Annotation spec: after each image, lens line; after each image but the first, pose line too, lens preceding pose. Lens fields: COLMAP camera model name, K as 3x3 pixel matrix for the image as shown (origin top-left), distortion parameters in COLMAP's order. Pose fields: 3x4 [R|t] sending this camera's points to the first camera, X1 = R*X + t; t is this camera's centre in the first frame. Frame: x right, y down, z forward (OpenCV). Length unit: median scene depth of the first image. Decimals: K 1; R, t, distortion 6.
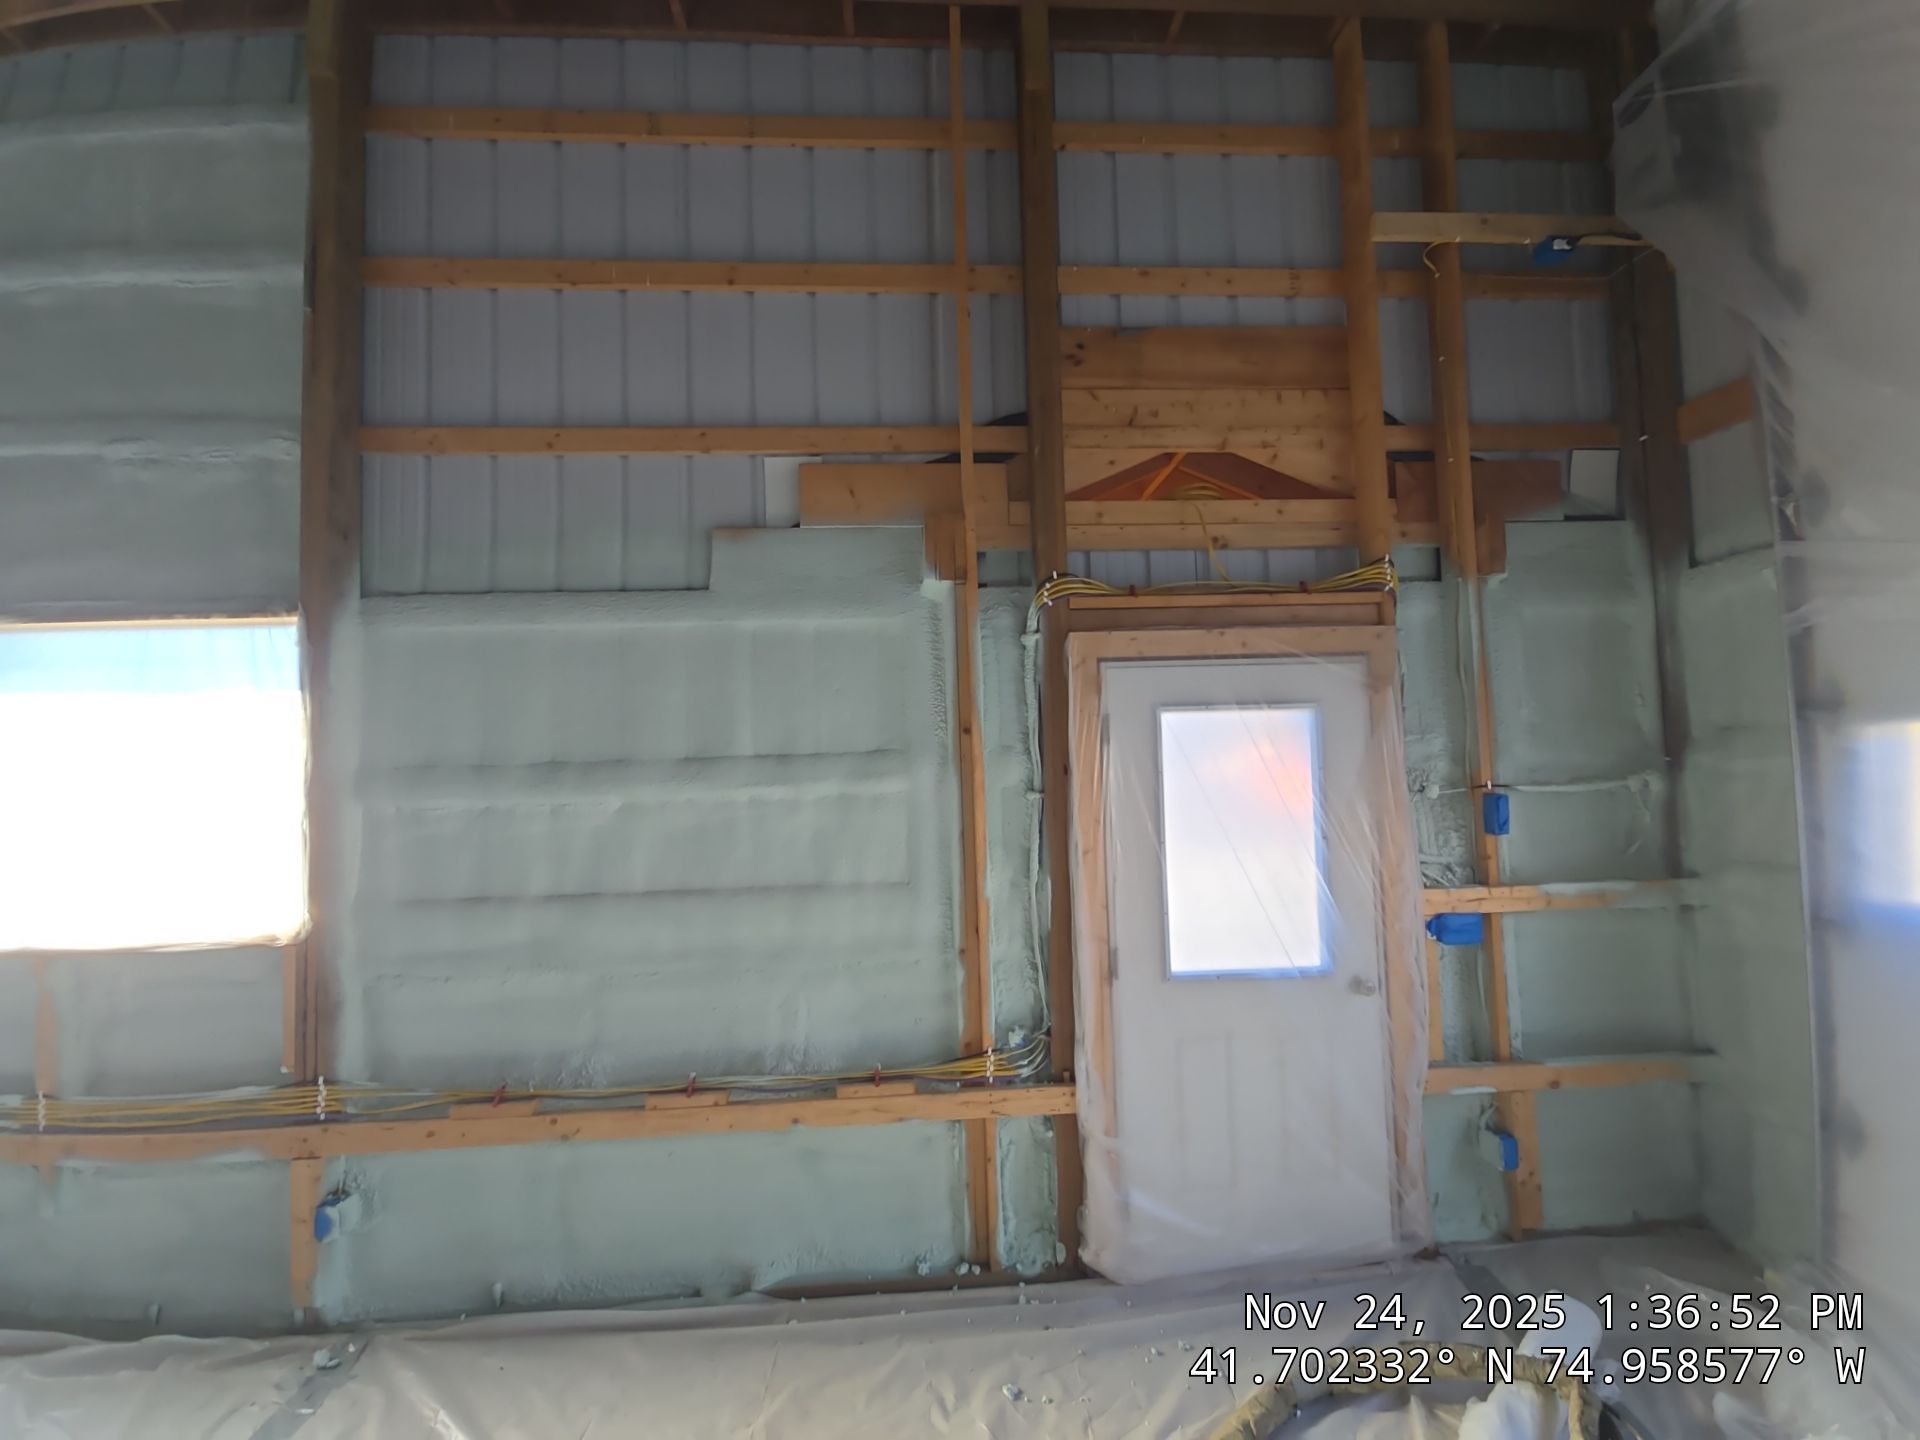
lens RADIAL K [[790.7, 0, 962.1], [0, 790.7, 719.6], [0, 0, 1]] dist [0.004033, -0.000389]
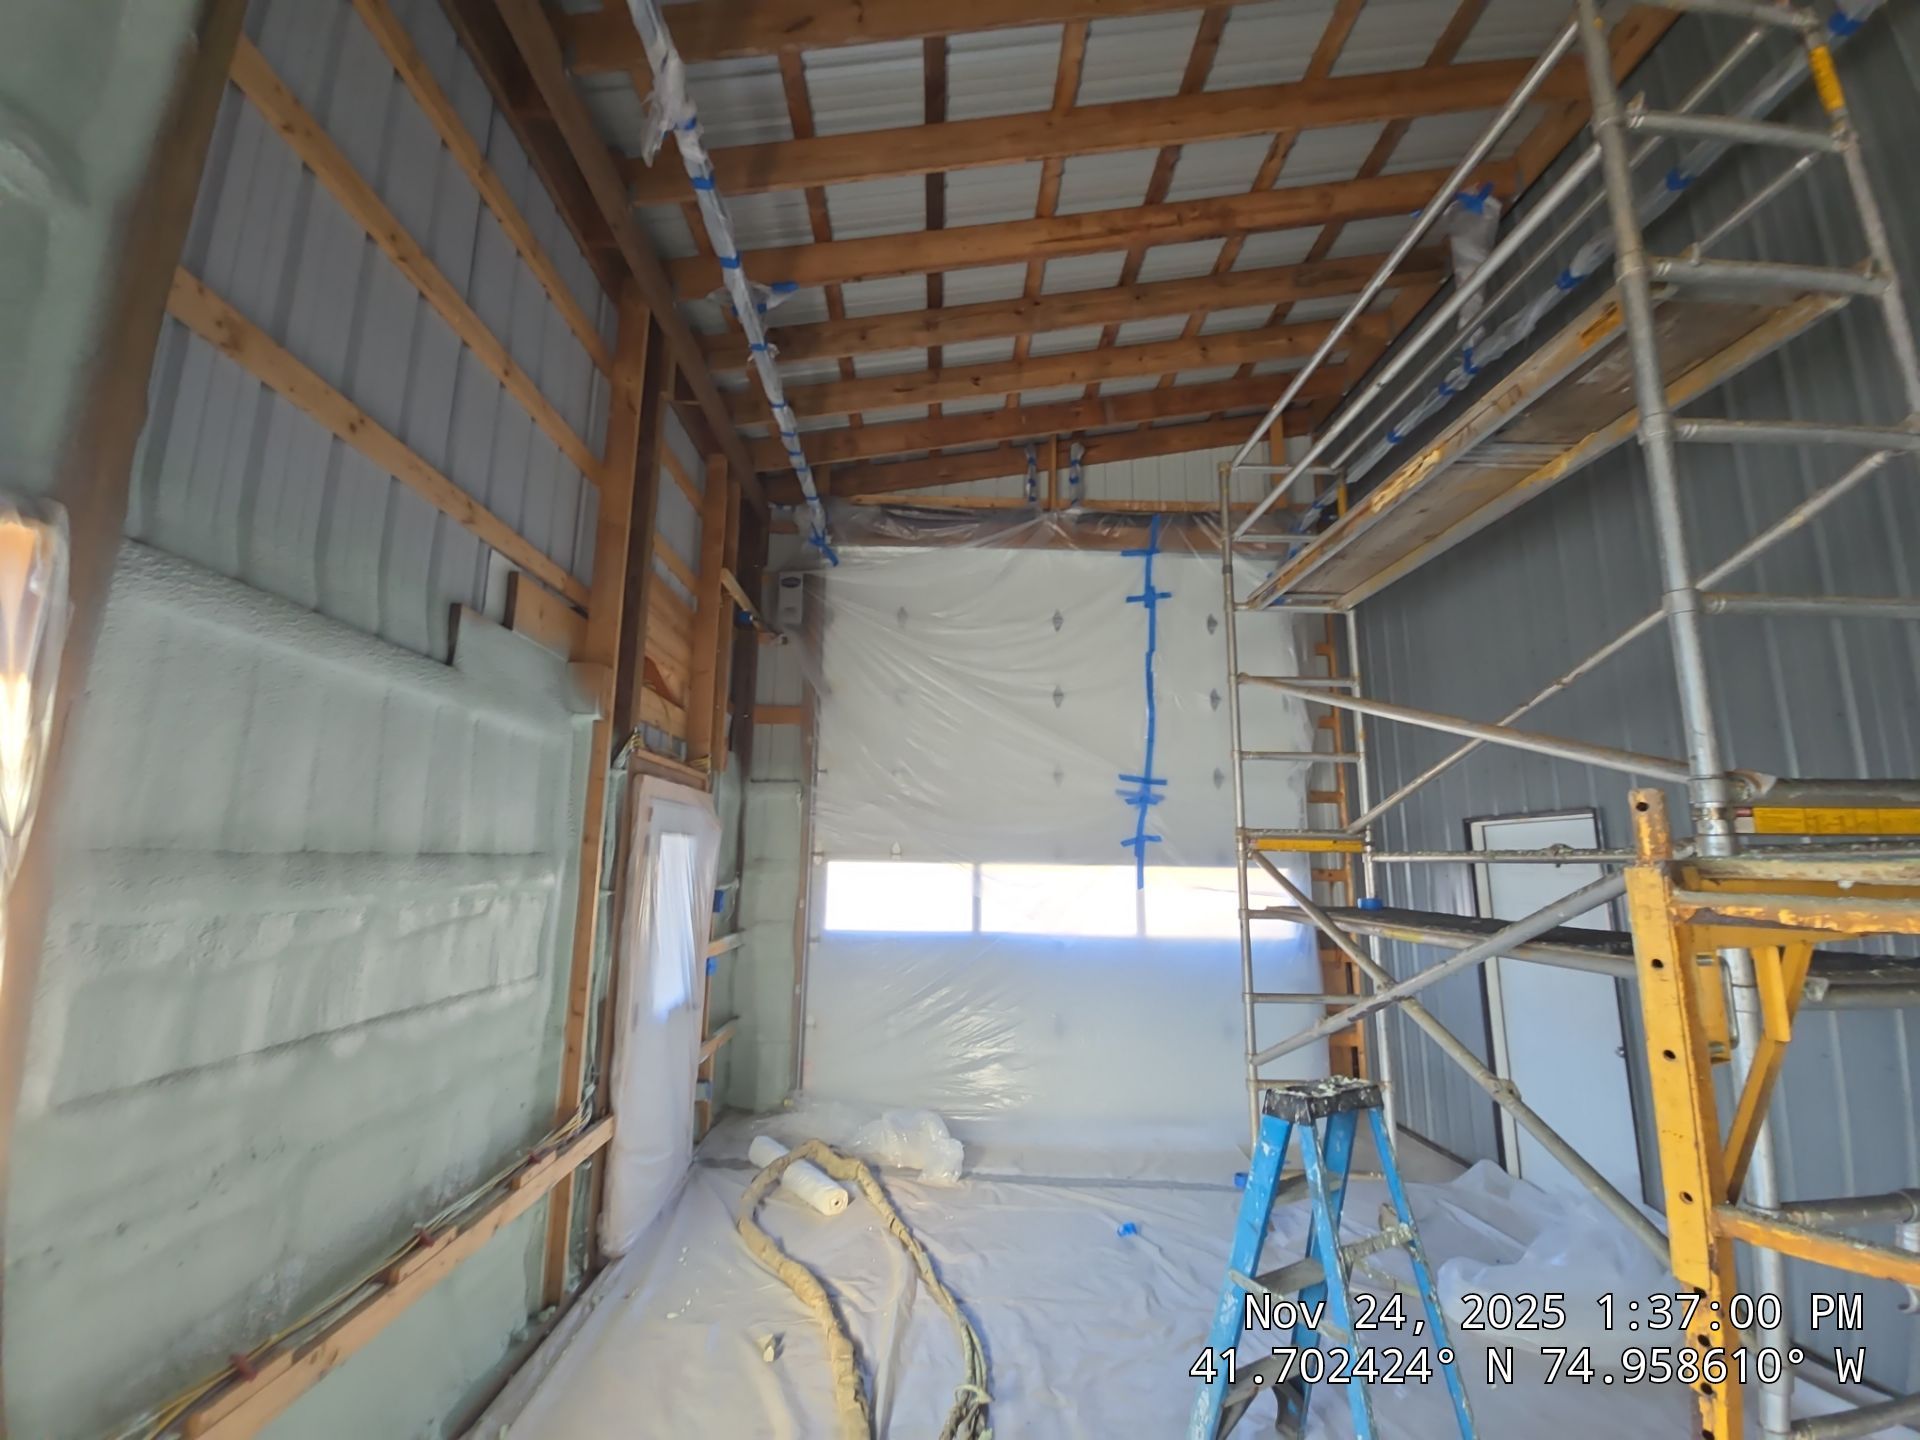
lens RADIAL K [[790.7, 0, 961.7], [0, 790.7, 723.7], [0, 0, 1]] dist [0.004033, -0.000389]
pose [[0.023051, 0.202849, 0.978939, -1.220752], [-0.062630, 0.977569, -0.201090, 0.048360], [-0.997771, -0.056676, 0.035238, 0.388383]]
